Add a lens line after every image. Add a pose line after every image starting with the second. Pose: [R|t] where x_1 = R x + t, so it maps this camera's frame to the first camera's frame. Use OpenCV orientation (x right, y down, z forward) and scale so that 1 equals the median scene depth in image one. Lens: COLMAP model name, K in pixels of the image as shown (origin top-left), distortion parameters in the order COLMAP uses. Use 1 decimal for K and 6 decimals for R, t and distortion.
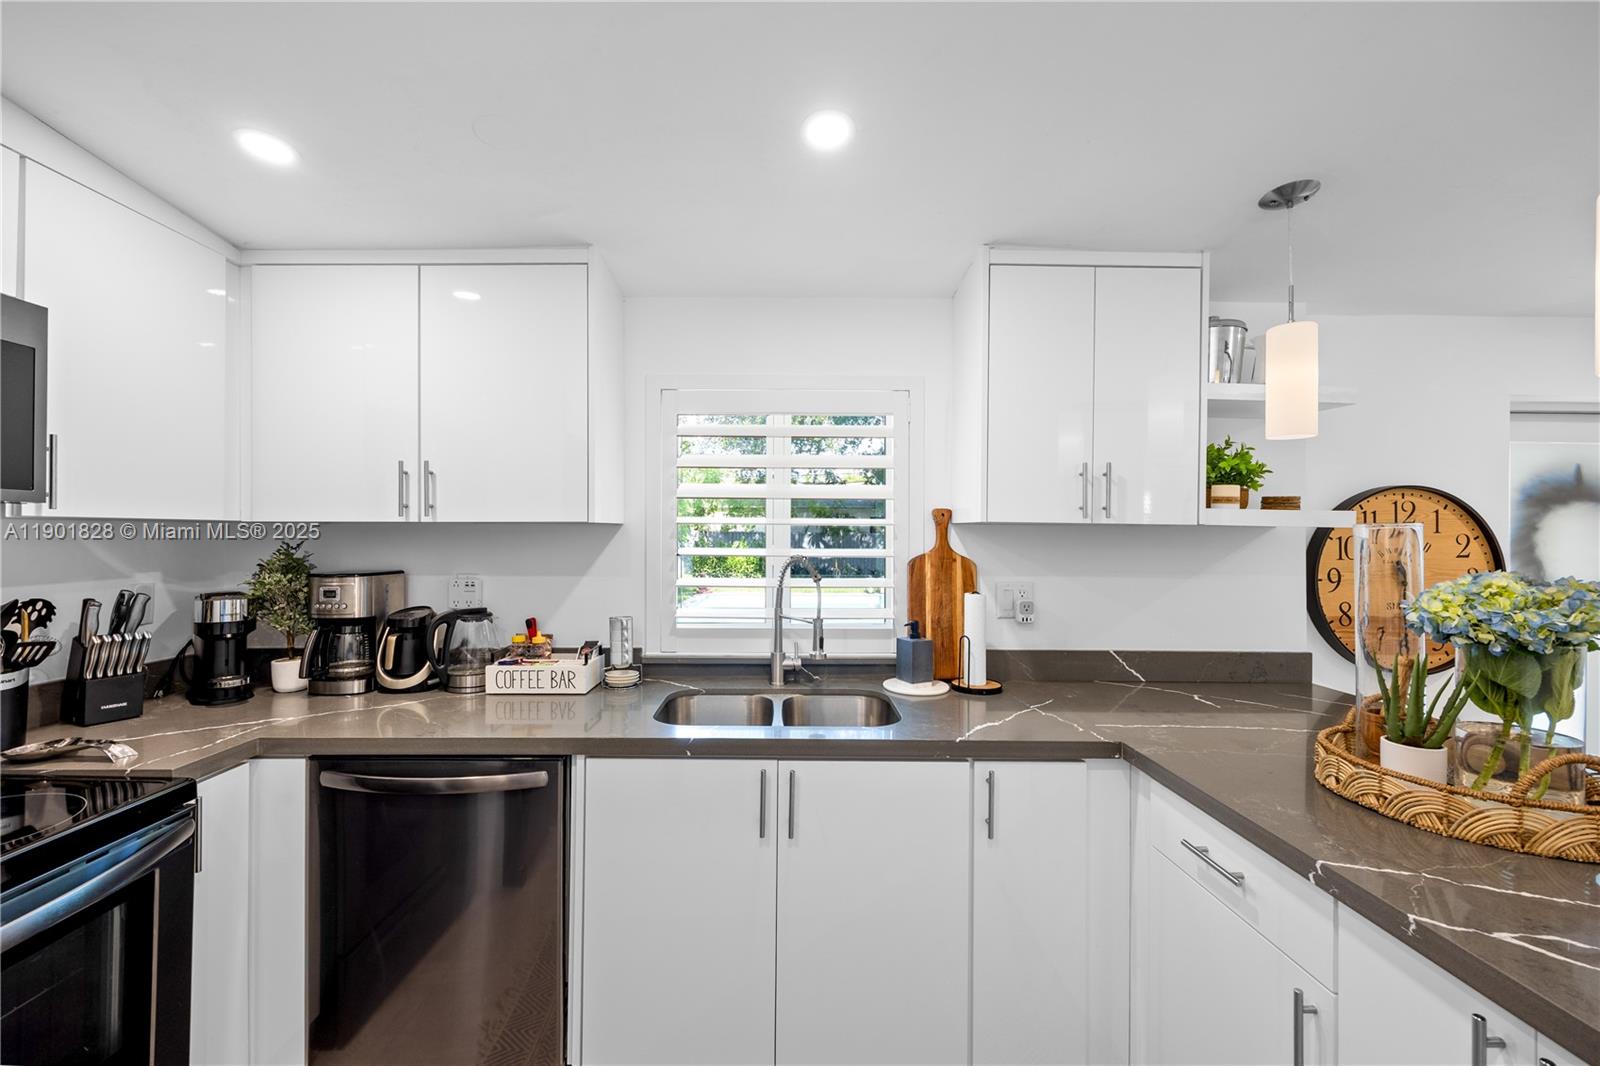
lens RADIAL K [[642.9, 0, 800.0], [0, 642.9, 533.0], [0, 0, 1]] dist [-0.000363, -0.000190]
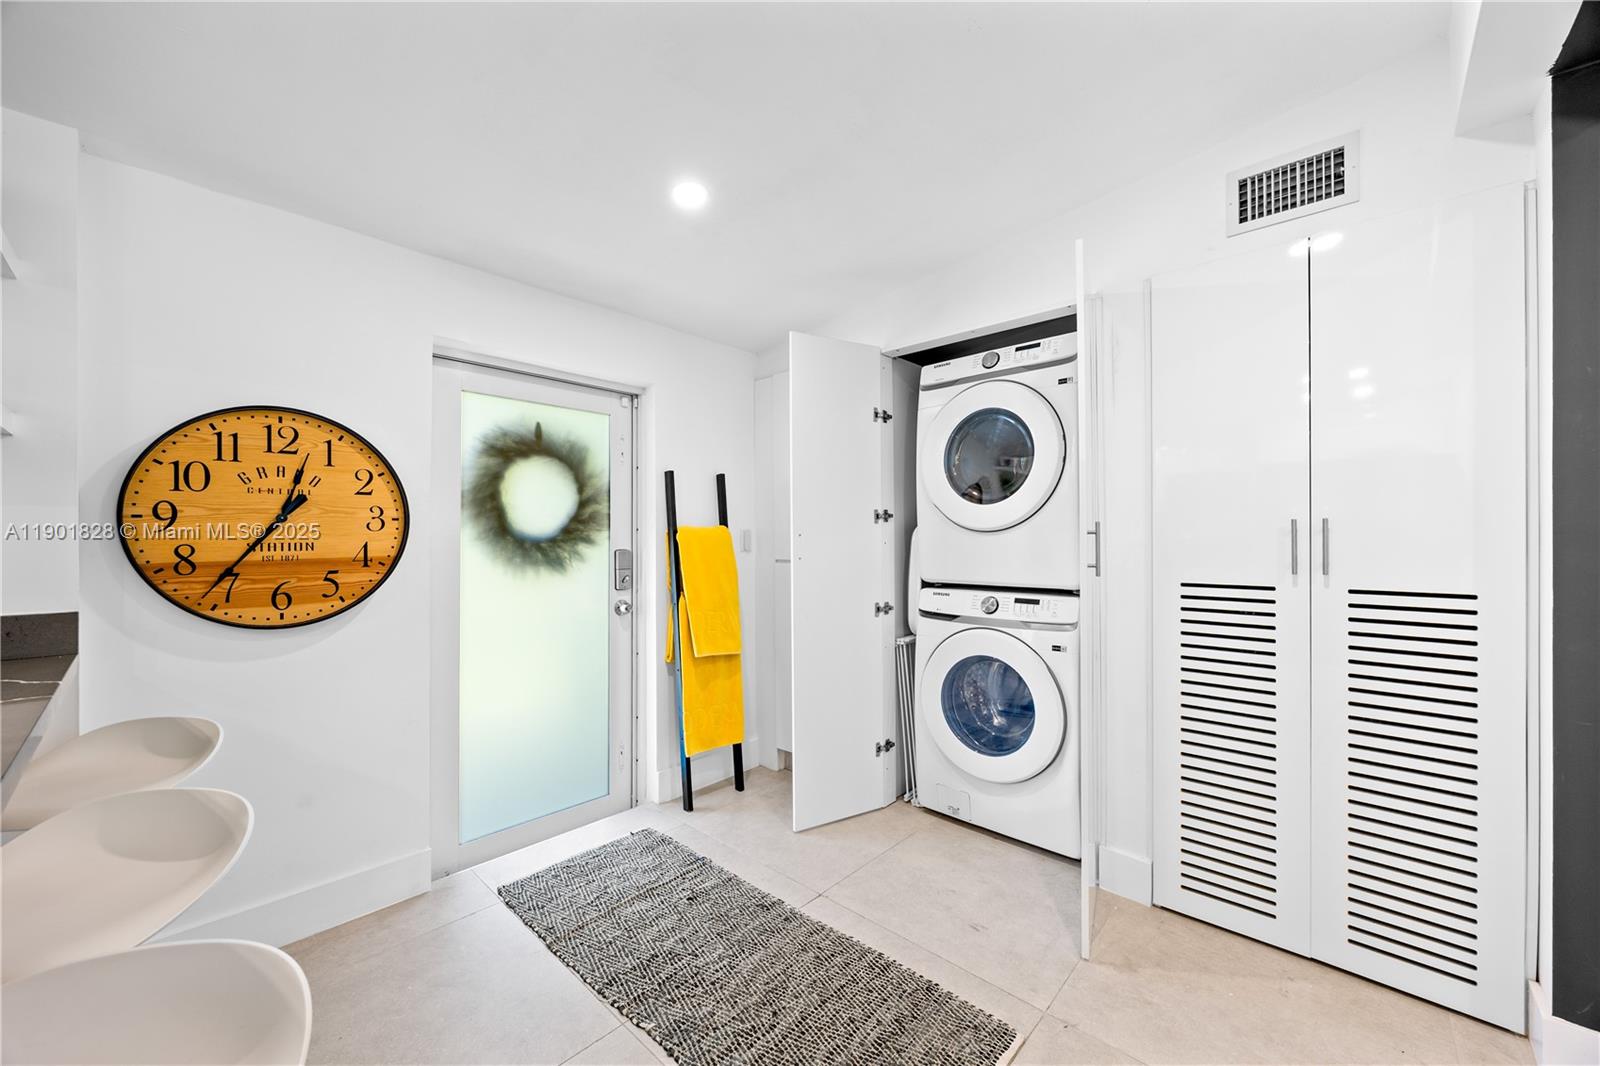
lens RADIAL K [[607.6, 0, 793.8], [0, 607.6, 537.3], [0, 0, 1]] dist [0.000287, -0.000032]
pose [[0.686299, -0.006653, 0.727289, 0.819004], [-0.002333, 0.999933, 0.011348, 0.088499], [-0.727316, -0.009485, 0.686237, -0.056100]]
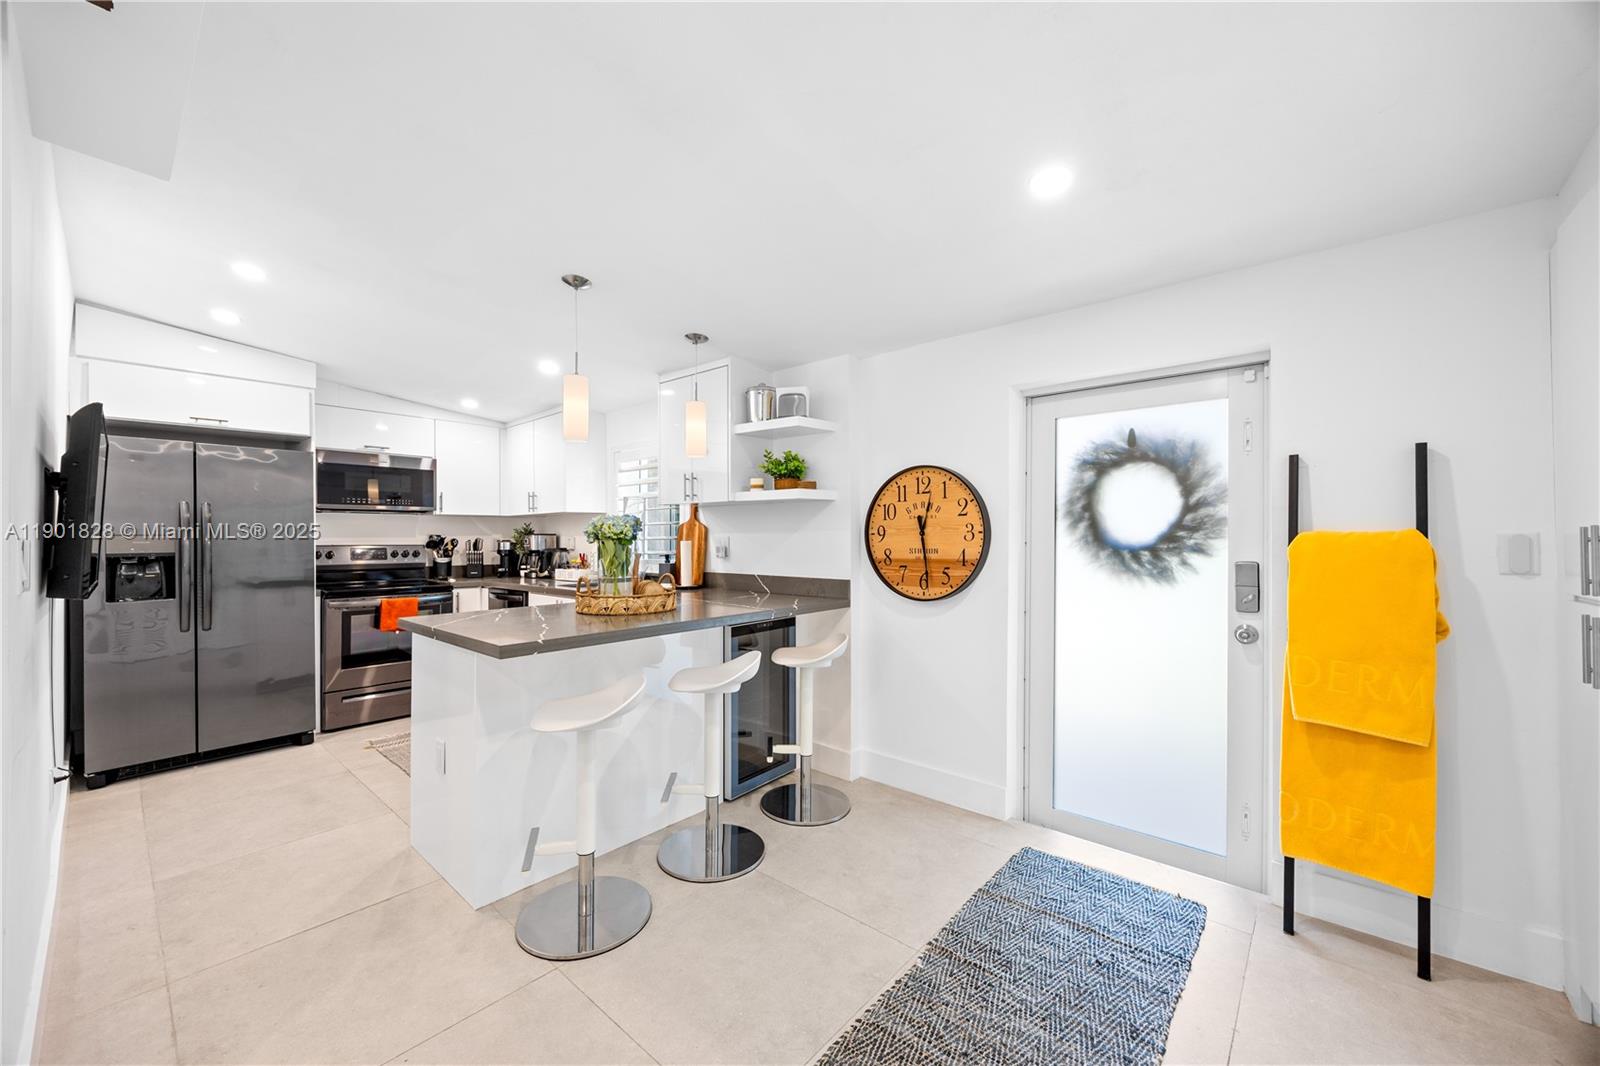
lens RADIAL K [[607.6, 0, 793.8], [0, 607.6, 537.3], [0, 0, 1]] dist [0.000287, -0.000032]
pose [[0.749817, -0.009390, -0.661579, 1.604343], [0.017218, 0.999838, 0.005324, 0.070374], [0.661421, -0.015383, 0.749857, -0.179813]]
